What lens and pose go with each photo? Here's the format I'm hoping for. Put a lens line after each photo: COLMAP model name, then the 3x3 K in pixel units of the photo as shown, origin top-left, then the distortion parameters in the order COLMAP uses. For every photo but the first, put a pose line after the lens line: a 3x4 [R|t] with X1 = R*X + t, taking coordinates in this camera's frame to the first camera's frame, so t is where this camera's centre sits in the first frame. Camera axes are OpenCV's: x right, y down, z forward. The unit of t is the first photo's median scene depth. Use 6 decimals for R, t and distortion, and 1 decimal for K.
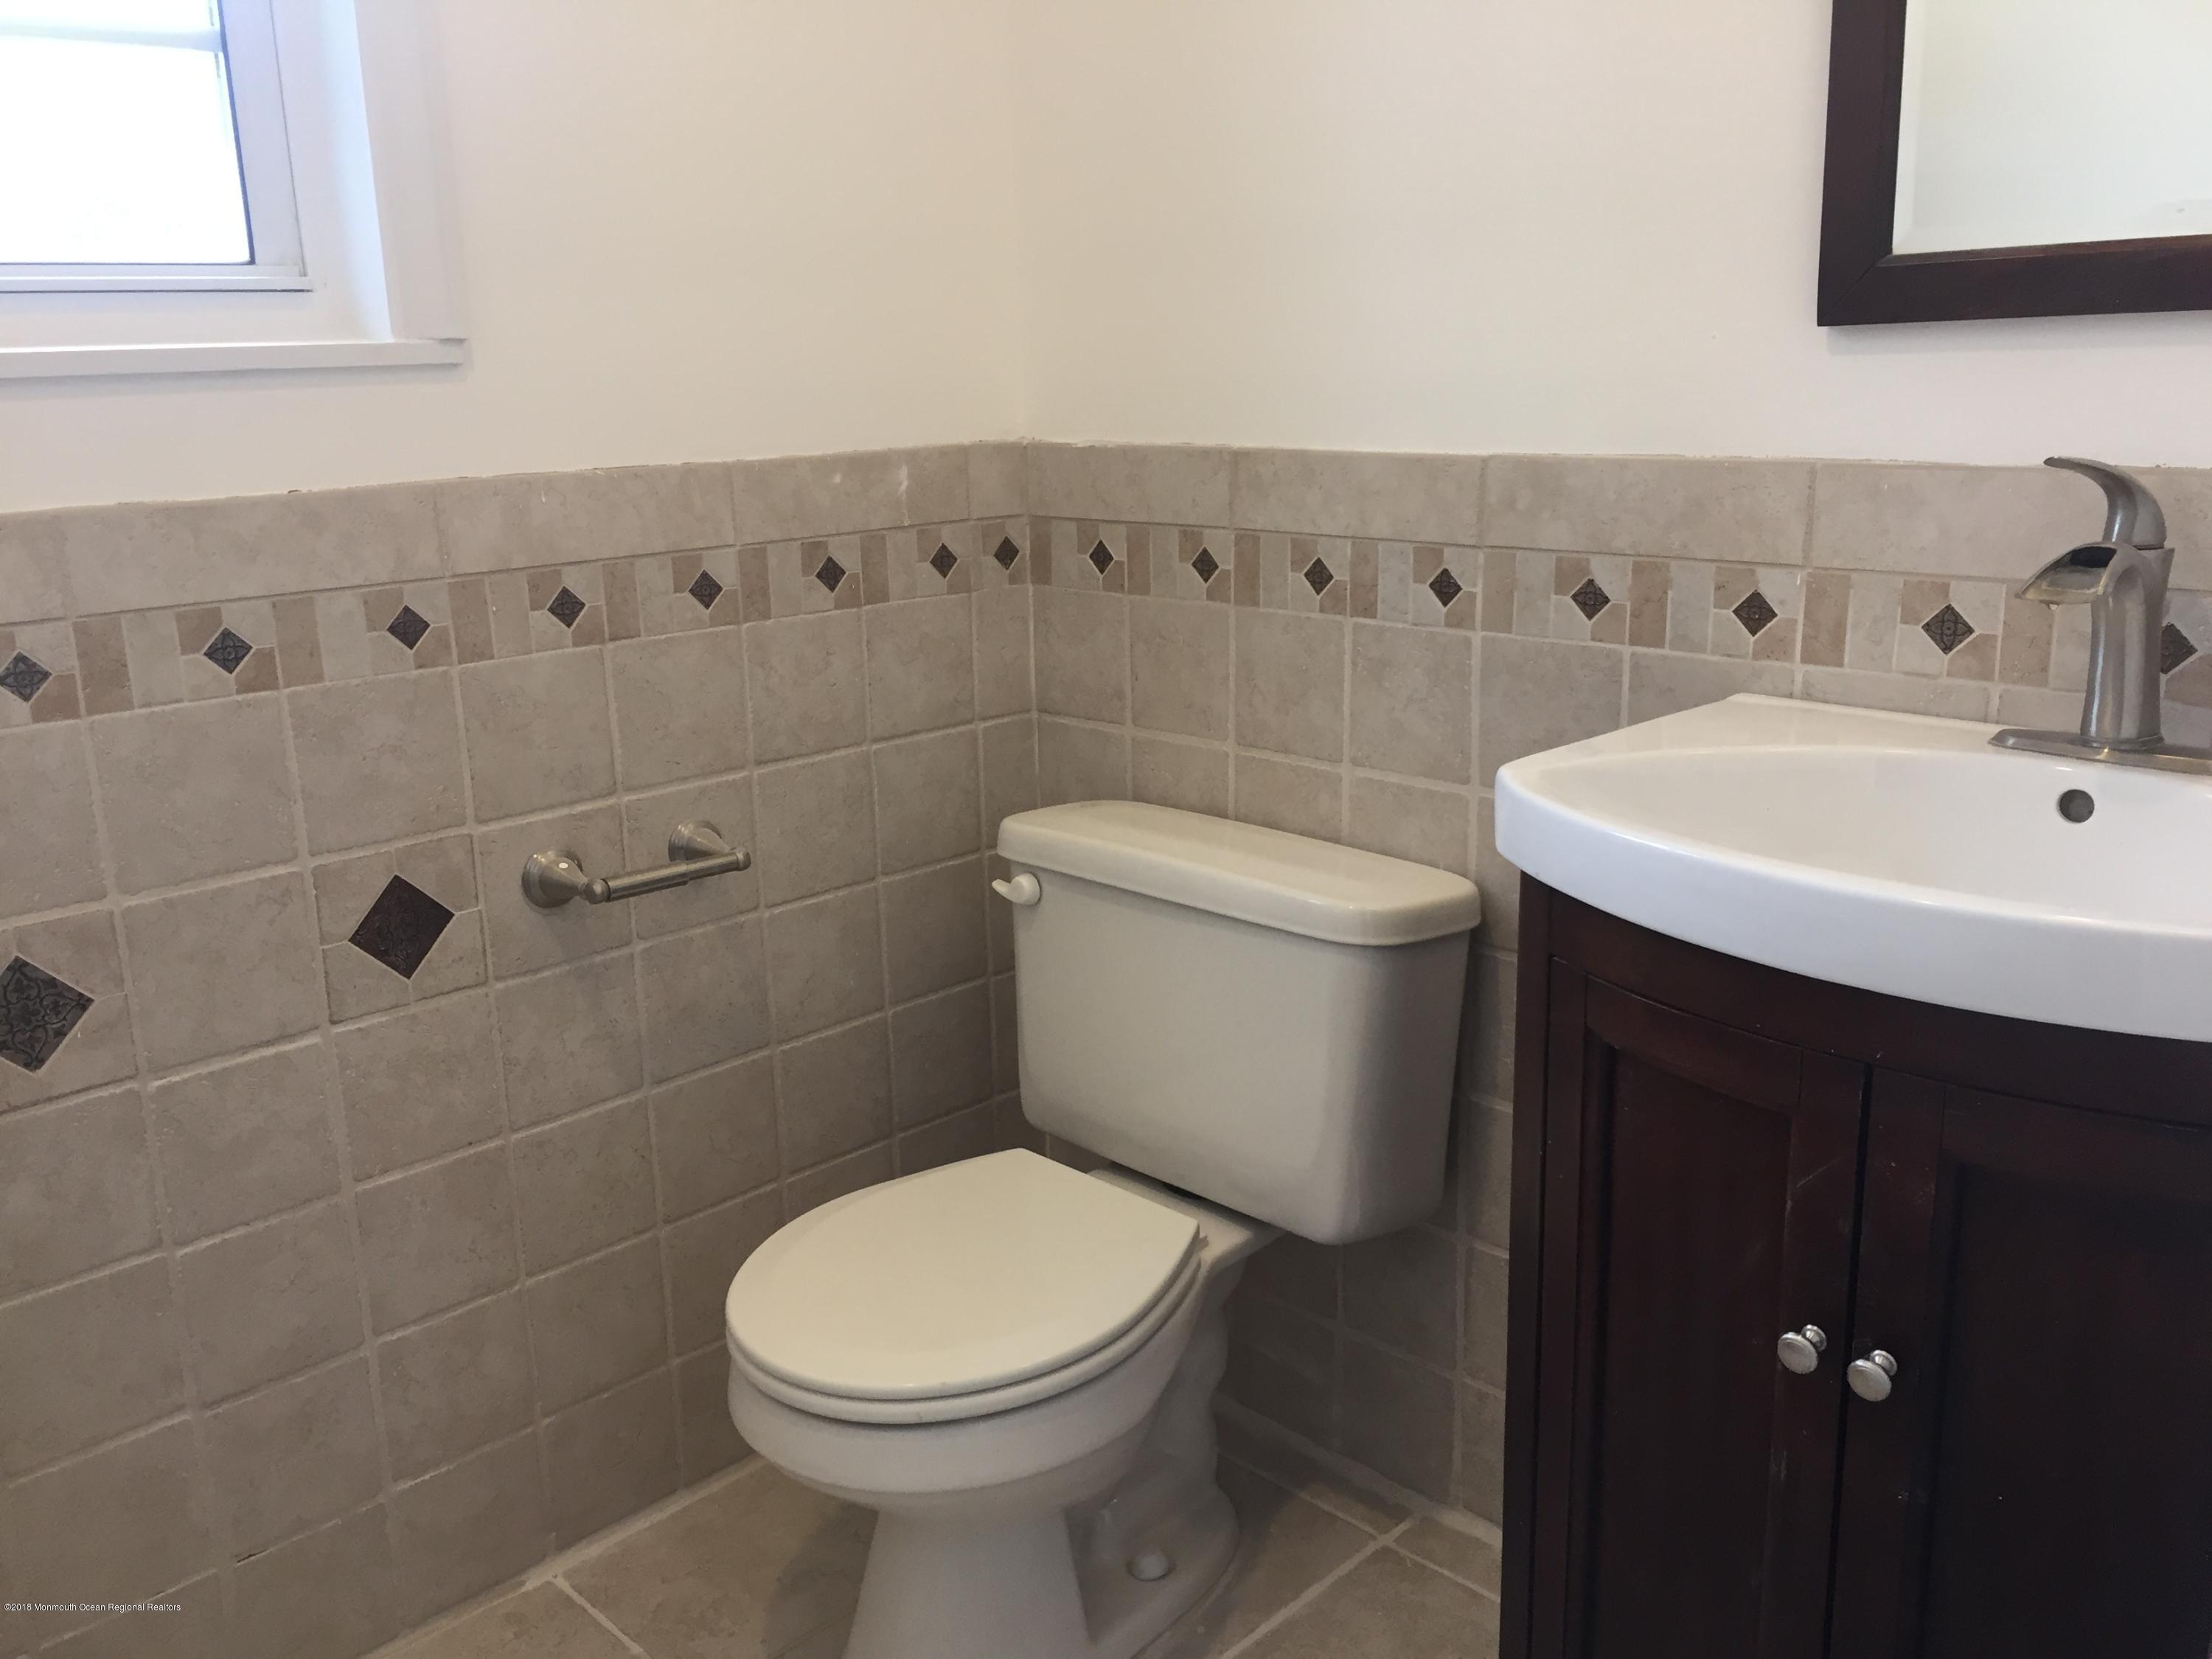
lens RADIAL K [[1895.1, 0, 1117.7], [0, 1895.1, 838.1], [0, 0, 1]] dist [0.082734, -0.116809]
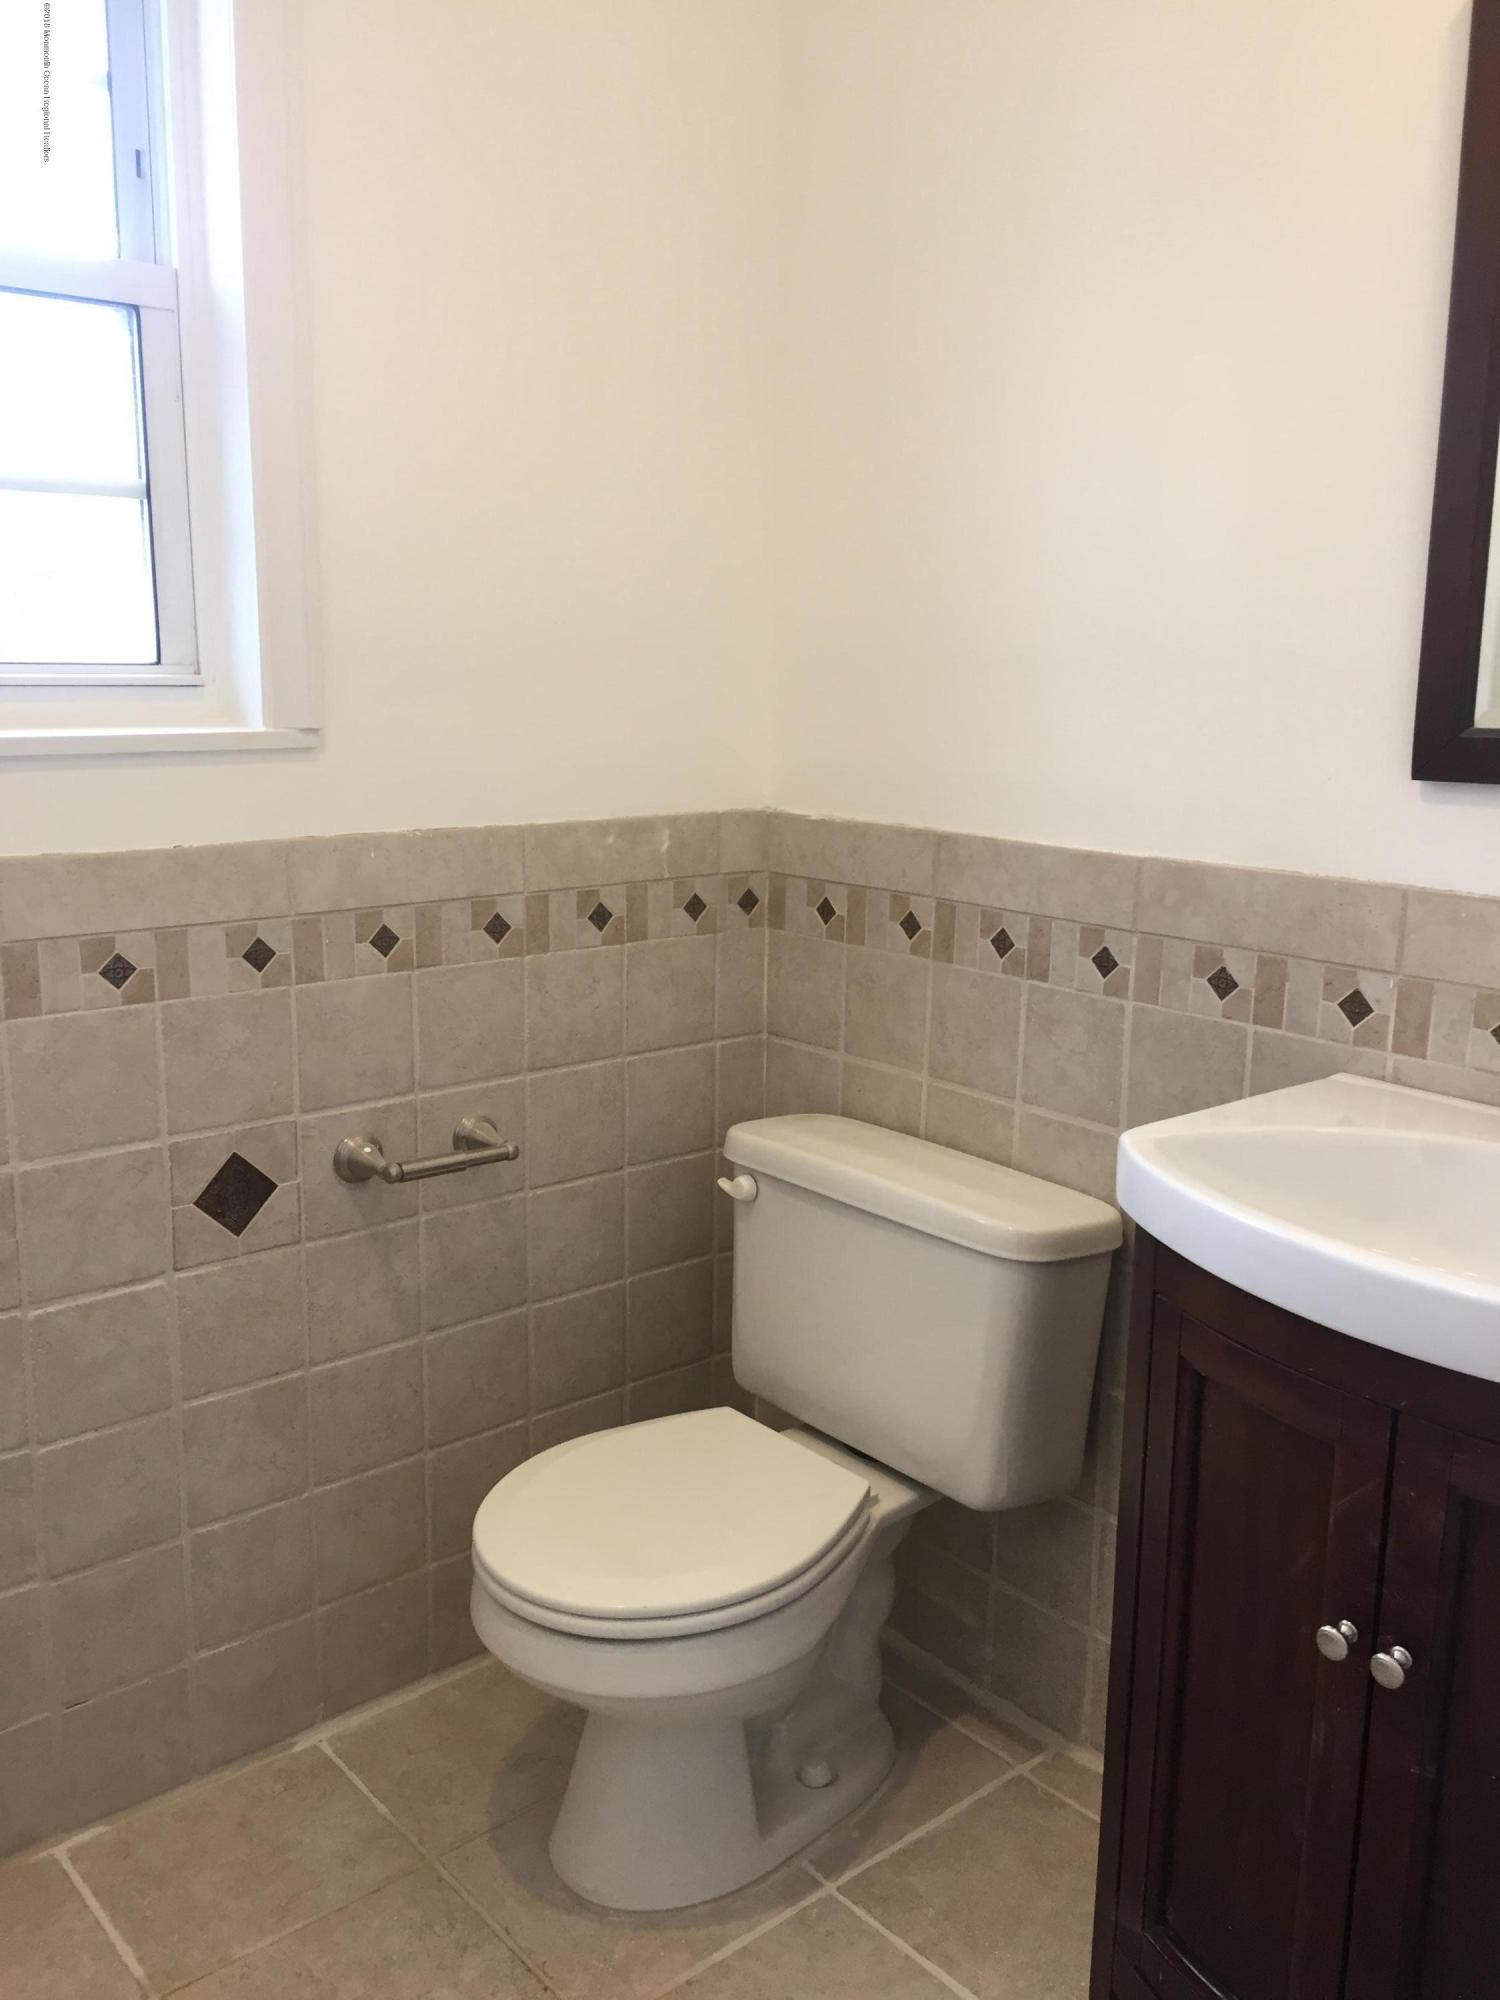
lens RADIAL K [[1713.4, 0, 756.9], [0, 1713.4, 1012.2], [0, 0, 1]] dist [0.082734, -0.116809]
pose [[0.996333, 0.054158, -0.066244, 0.027169], [-0.057190, 0.997359, -0.044768, -0.039187], [0.063645, 0.048392, 0.996799, -0.091046]]
